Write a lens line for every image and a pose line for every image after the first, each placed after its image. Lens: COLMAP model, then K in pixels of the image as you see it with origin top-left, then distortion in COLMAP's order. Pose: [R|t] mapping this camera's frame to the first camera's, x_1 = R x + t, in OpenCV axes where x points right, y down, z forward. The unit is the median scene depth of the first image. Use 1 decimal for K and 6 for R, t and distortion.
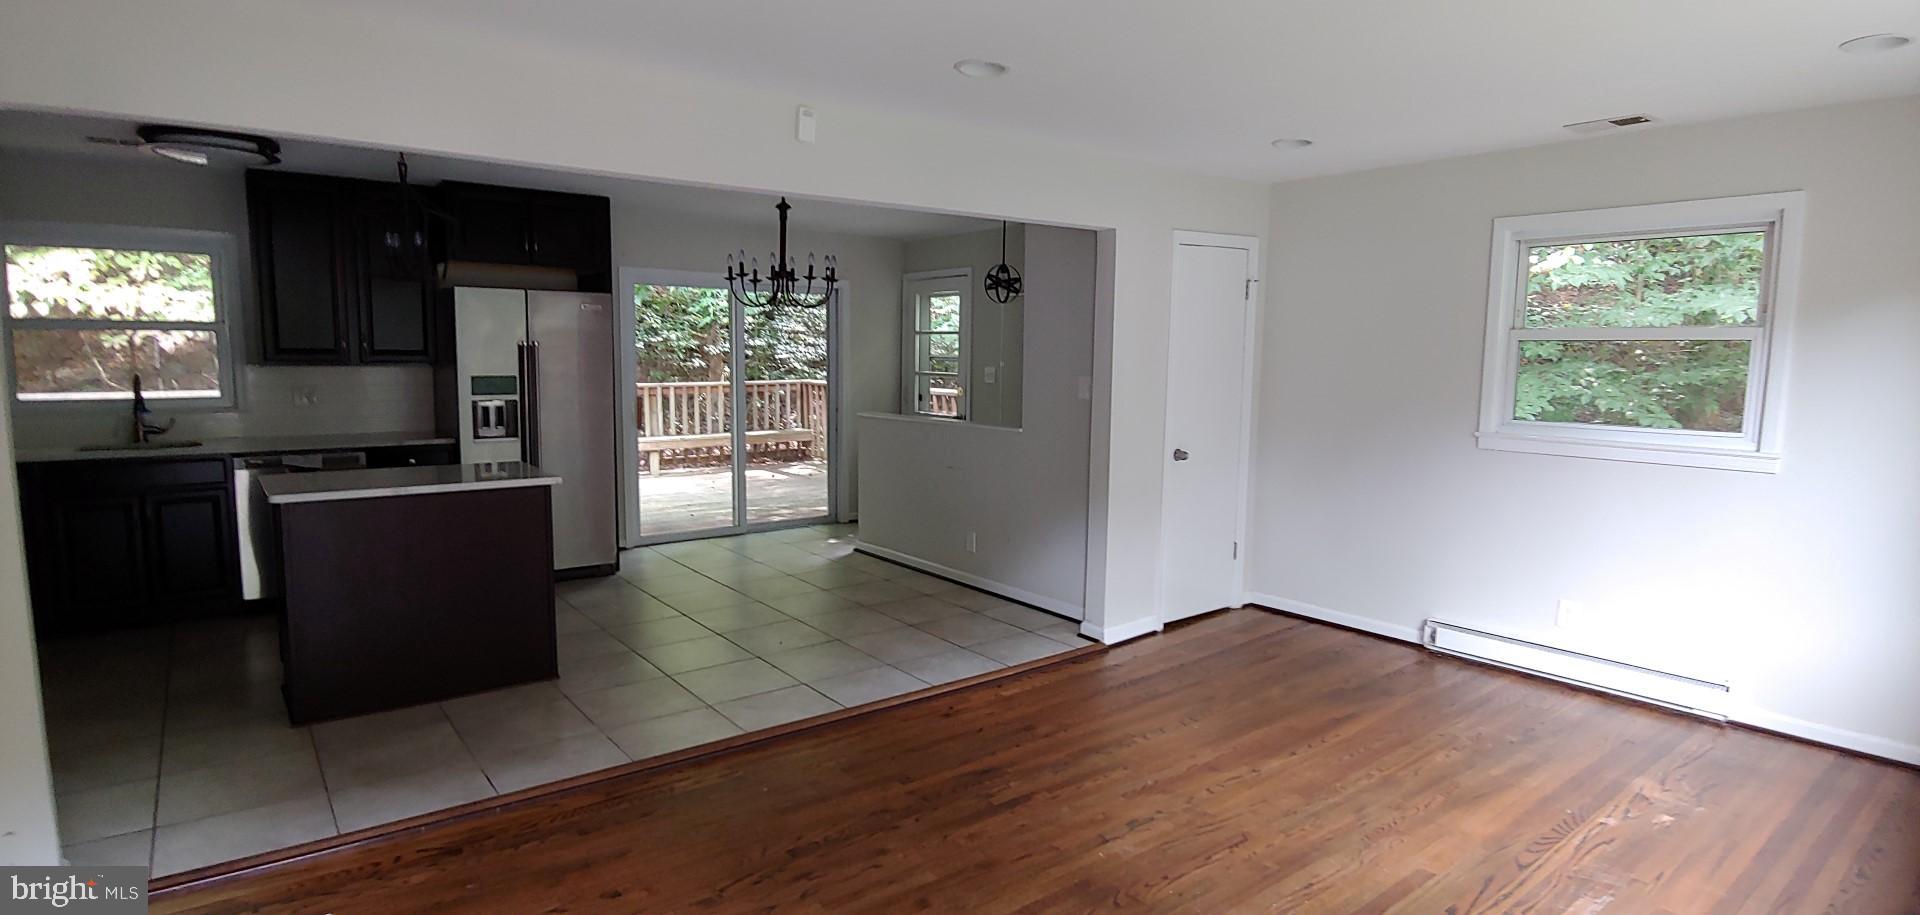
lens RADIAL K [[962.2, 0, 962.3], [0, 962.2, 456.9], [0, 0, 1]] dist [-0.000528, 0.000093]
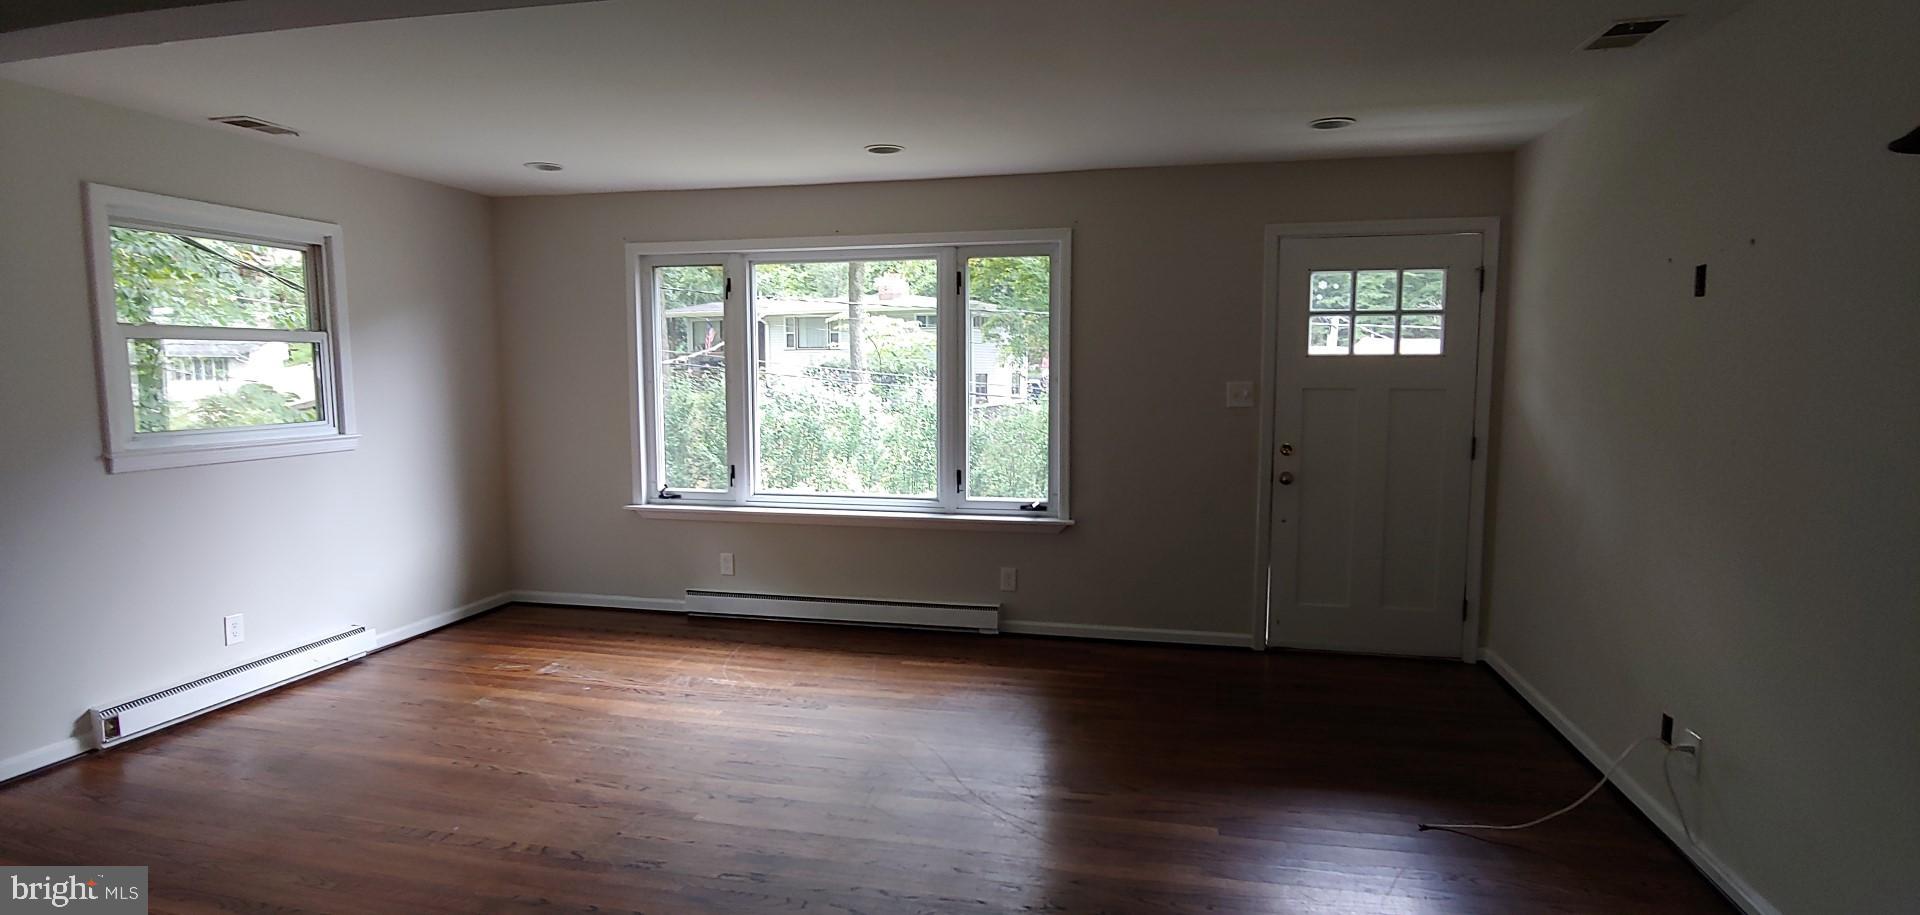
lens RADIAL K [[962.2, 0, 961.7], [0, 962.2, 460.0], [0, 0, 1]] dist [-0.000528, 0.000093]
pose [[-0.612529, -0.090528, 0.785247, -0.560044], [0.080359, 0.981141, 0.175795, -0.113062], [-0.786353, 0.170781, -0.593703, 0.999640]]
